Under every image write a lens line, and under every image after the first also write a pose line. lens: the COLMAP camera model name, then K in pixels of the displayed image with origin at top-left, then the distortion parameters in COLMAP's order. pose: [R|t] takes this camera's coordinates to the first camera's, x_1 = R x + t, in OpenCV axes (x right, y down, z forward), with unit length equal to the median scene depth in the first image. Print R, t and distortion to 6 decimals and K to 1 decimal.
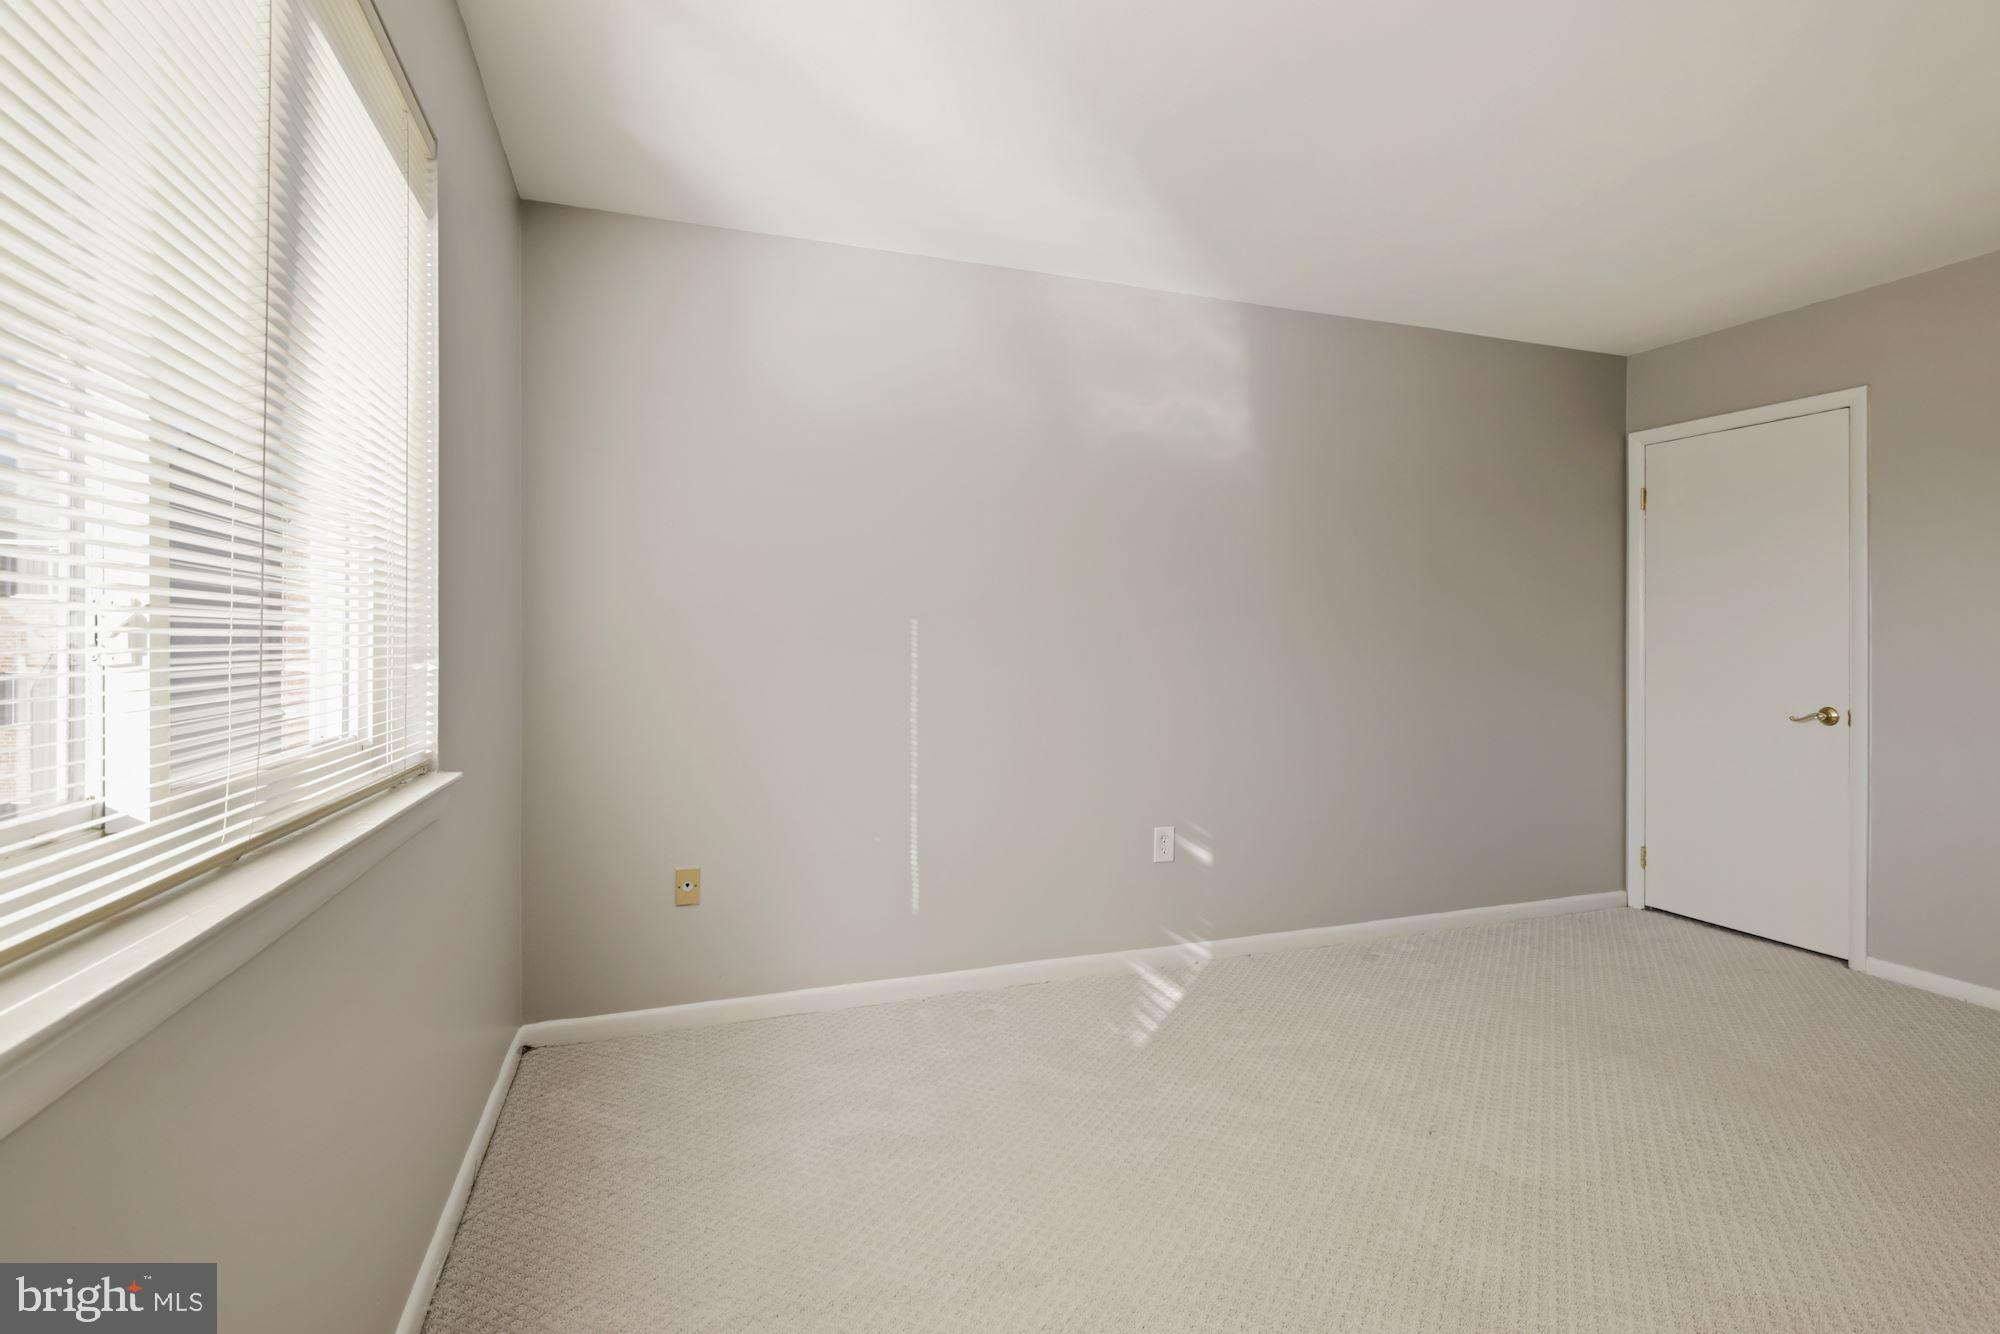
lens RADIAL K [[932.3, 0, 997.8], [0, 932.3, 654.3], [0, 0, 1]] dist [0.002496, 0.000027]
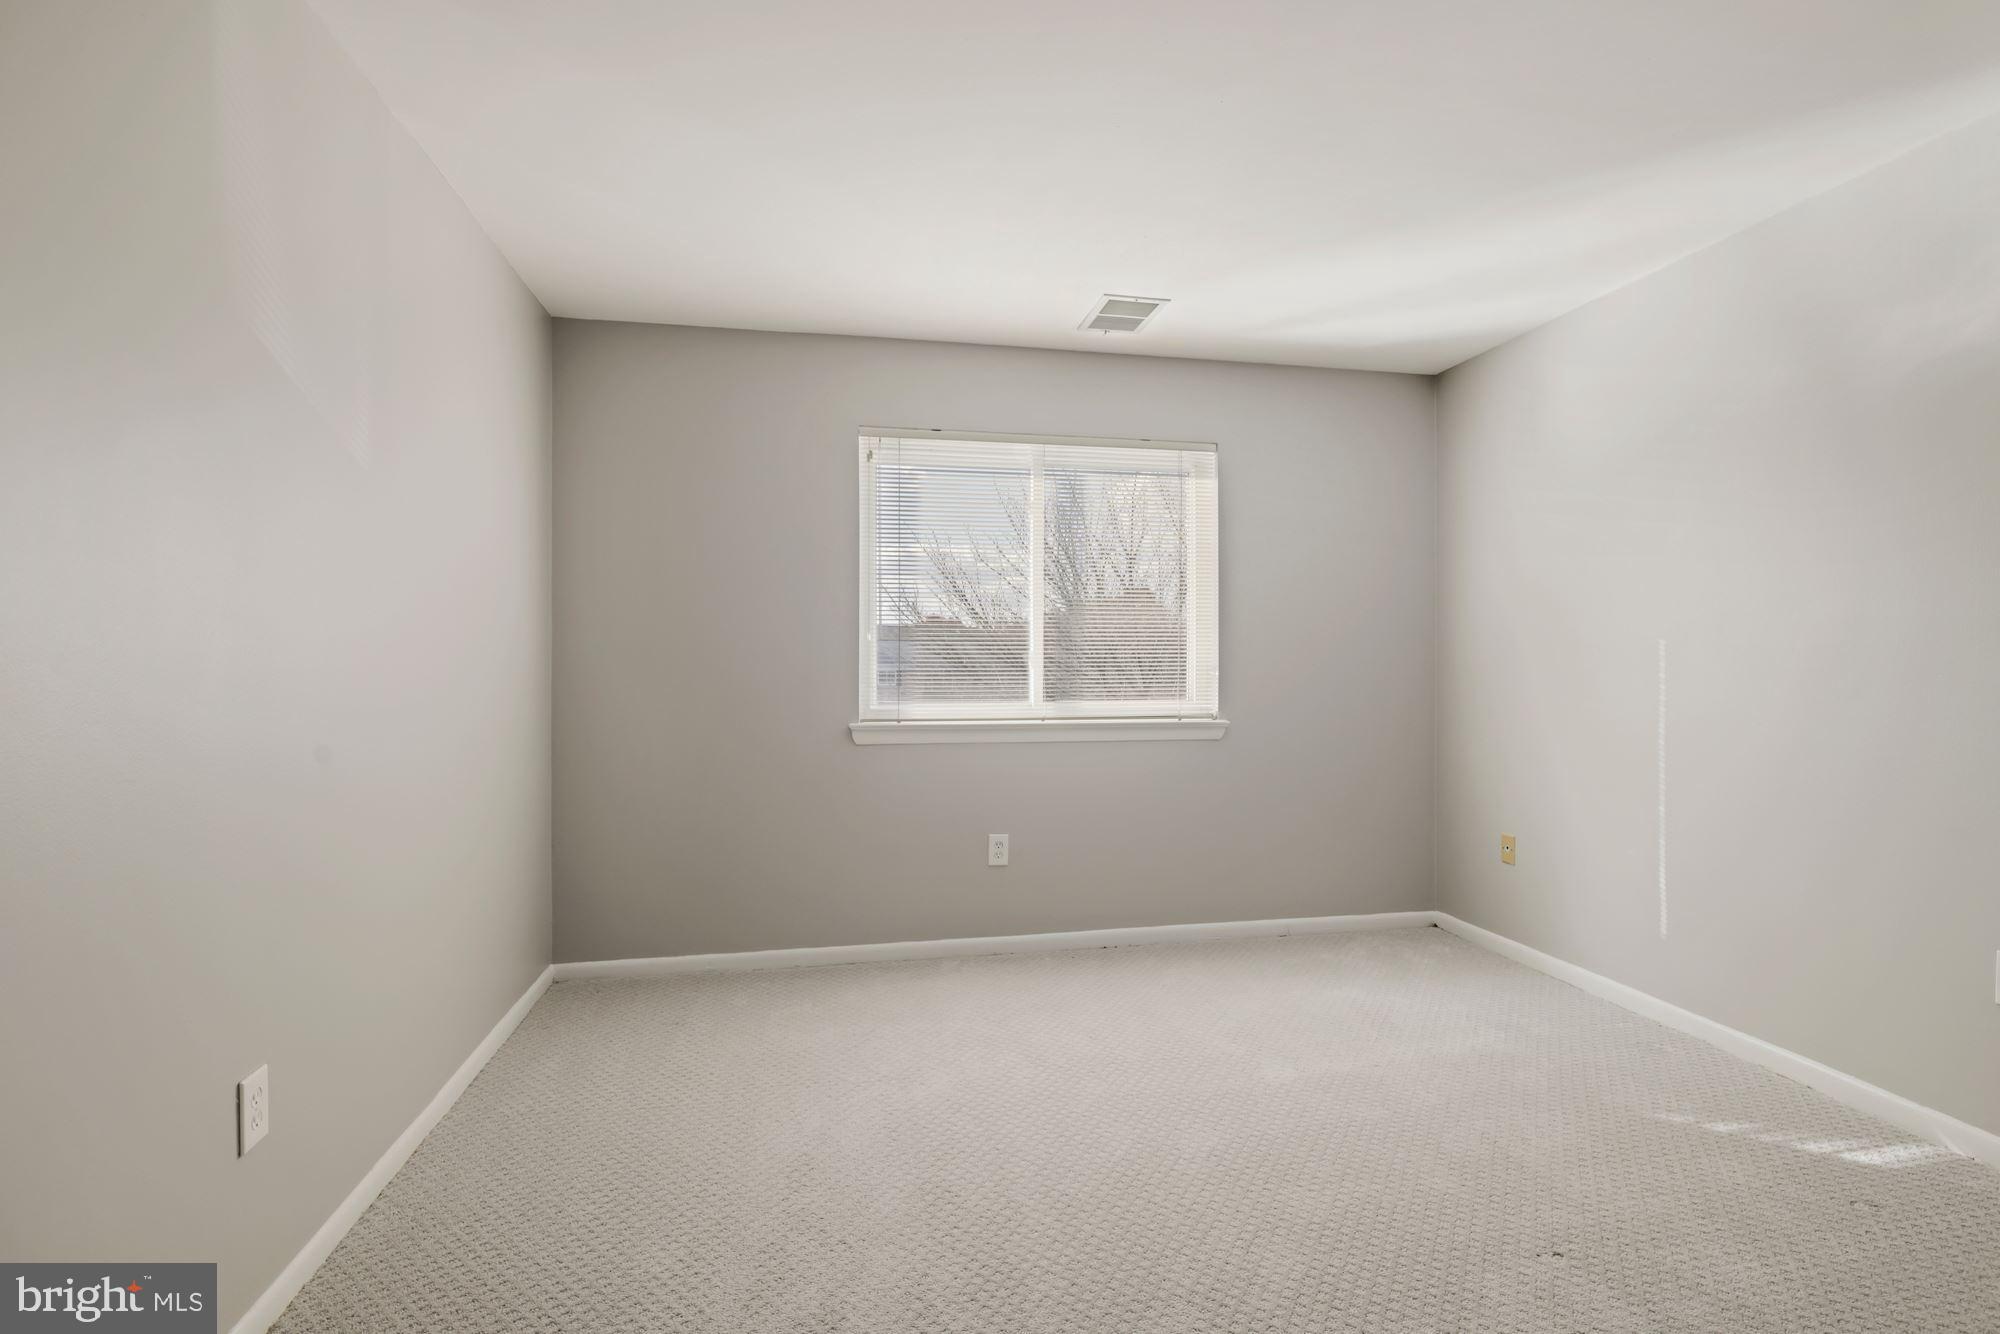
lens RADIAL K [[932.3, 0, 996.4], [0, 932.3, 661.8], [0, 0, 1]] dist [0.002496, 0.000027]
pose [[-0.151980, 0.001761, -0.988382, 1.108832], [-0.006101, 0.999978, 0.002720, -0.013409], [0.988365, 0.006444, -0.151966, 0.503326]]
